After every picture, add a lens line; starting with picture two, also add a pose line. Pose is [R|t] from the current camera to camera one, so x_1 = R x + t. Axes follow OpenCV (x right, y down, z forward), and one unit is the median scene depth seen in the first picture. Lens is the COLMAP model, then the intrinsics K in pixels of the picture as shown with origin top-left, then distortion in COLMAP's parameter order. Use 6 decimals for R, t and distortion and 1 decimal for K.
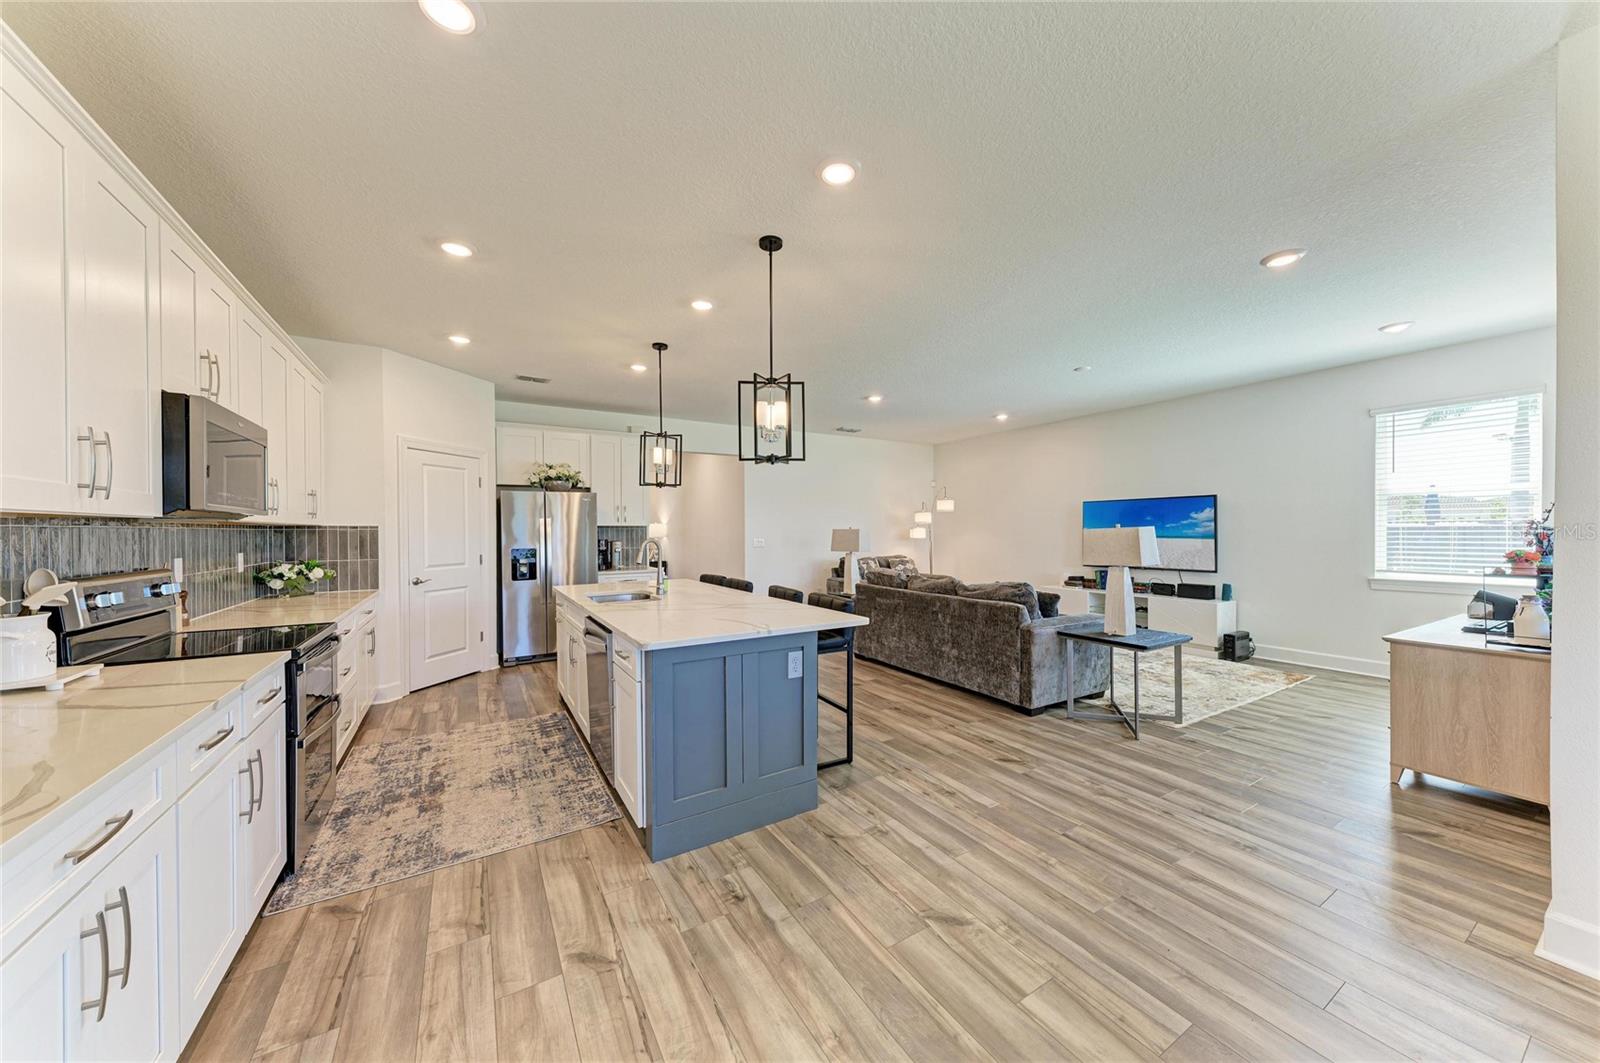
lens RADIAL K [[547.5, 0, 804.3], [0, 547.5, 534.3], [0, 0, 1]] dist [0.014700, -0.002400]
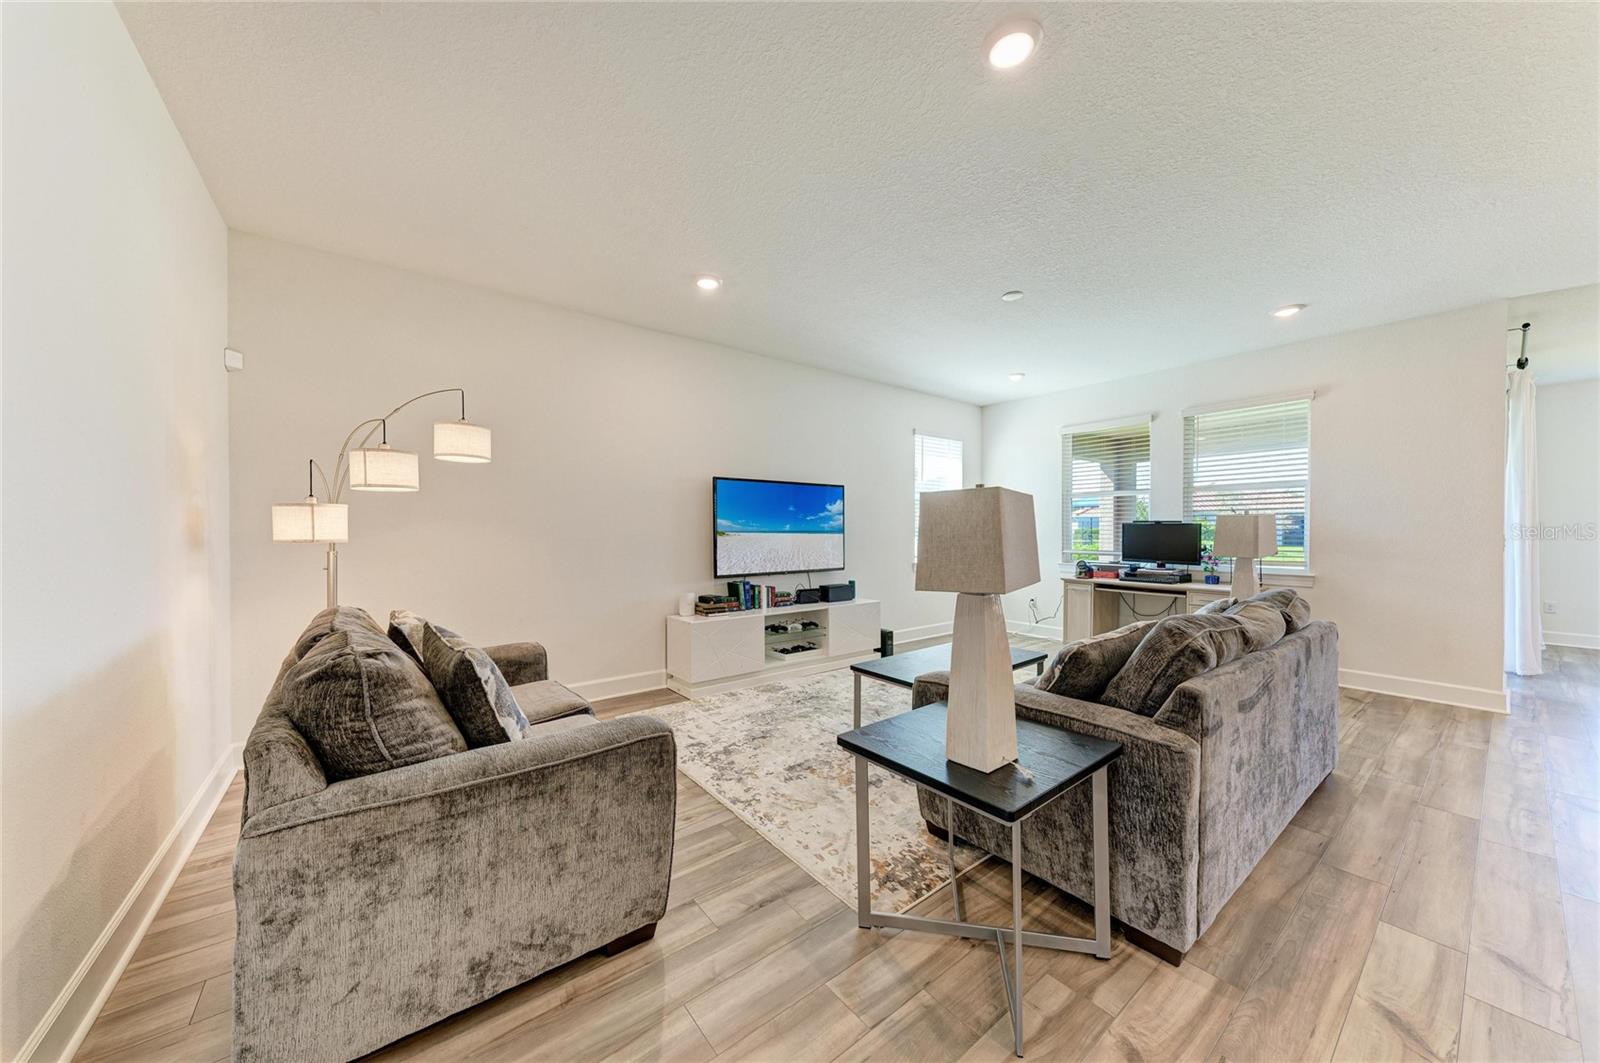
lens RADIAL K [[547.5, 0, 802.0], [0, 547.5, 530.9], [0, 0, 1]] dist [0.014700, -0.002400]
pose [[-0.118074, 0.005593, 0.992989, -0.224107], [0.010294, 0.999937, -0.004408, 0.011580], [-0.992951, 0.009701, -0.118125, 1.730774]]
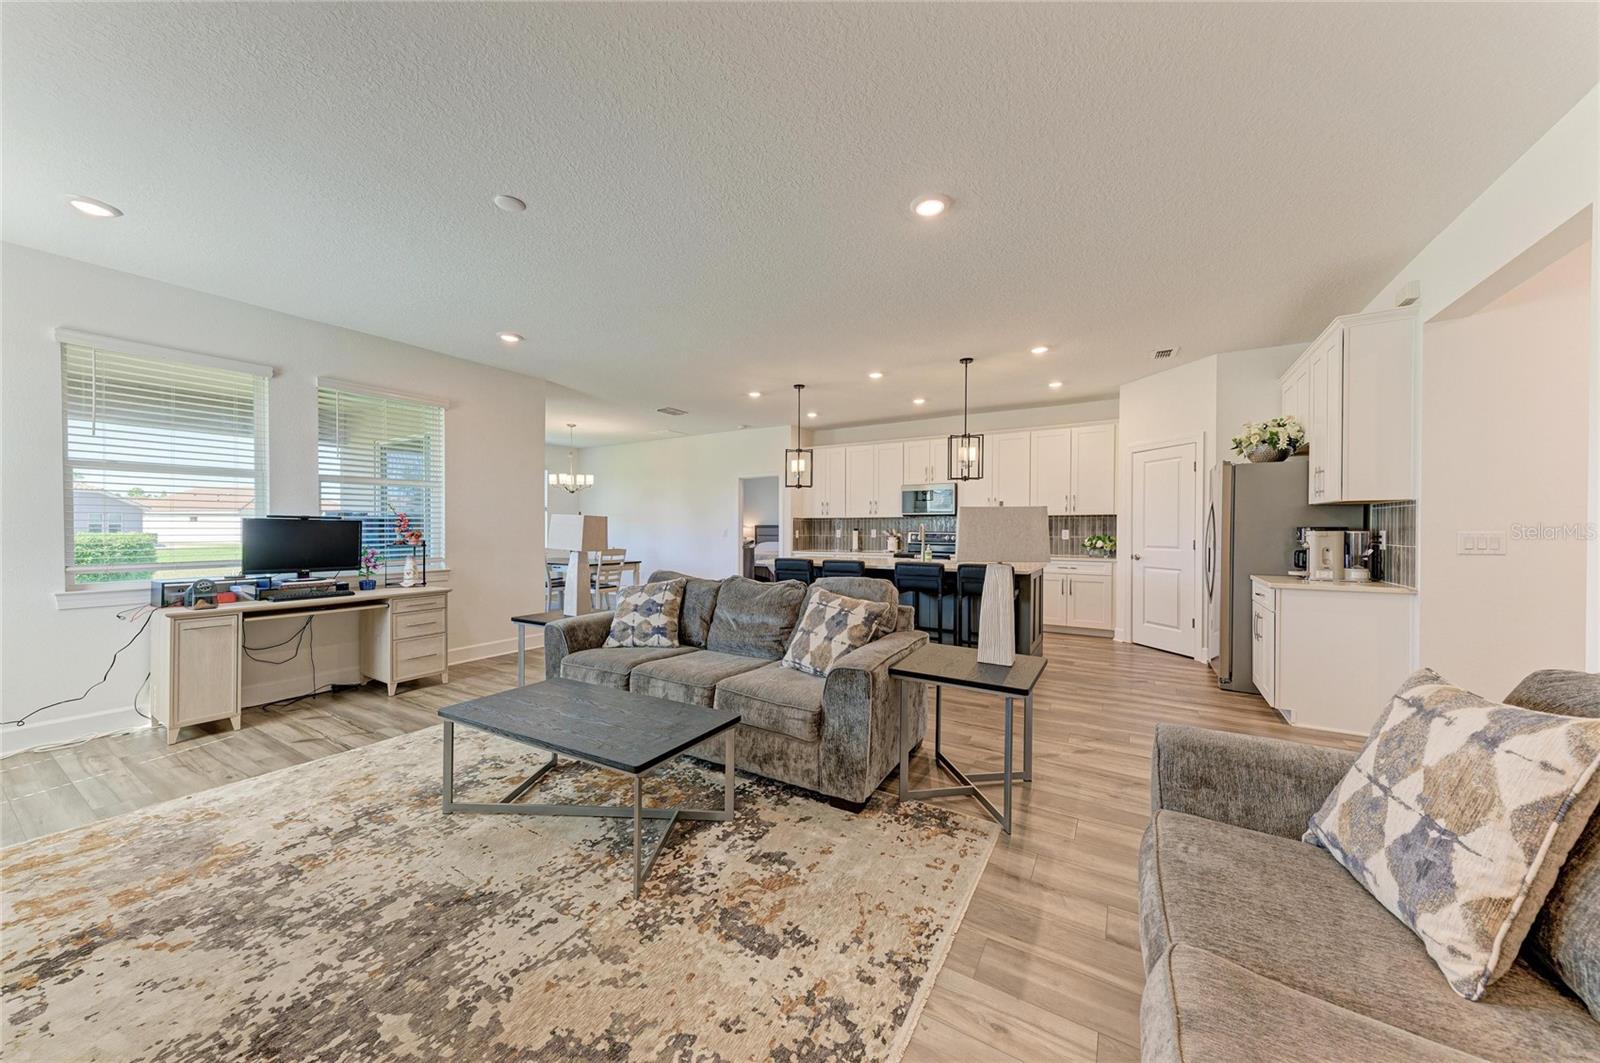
lens RADIAL K [[547.5, 0, 804.3], [0, 547.5, 533.7], [0, 0, 1]] dist [0.014700, -0.002400]
pose [[-0.884629, 0.011716, -0.466149, 0.648263], [0.002116, 0.999775, 0.021111, 0.002727], [0.466291, 0.017689, -0.884454, 2.030735]]
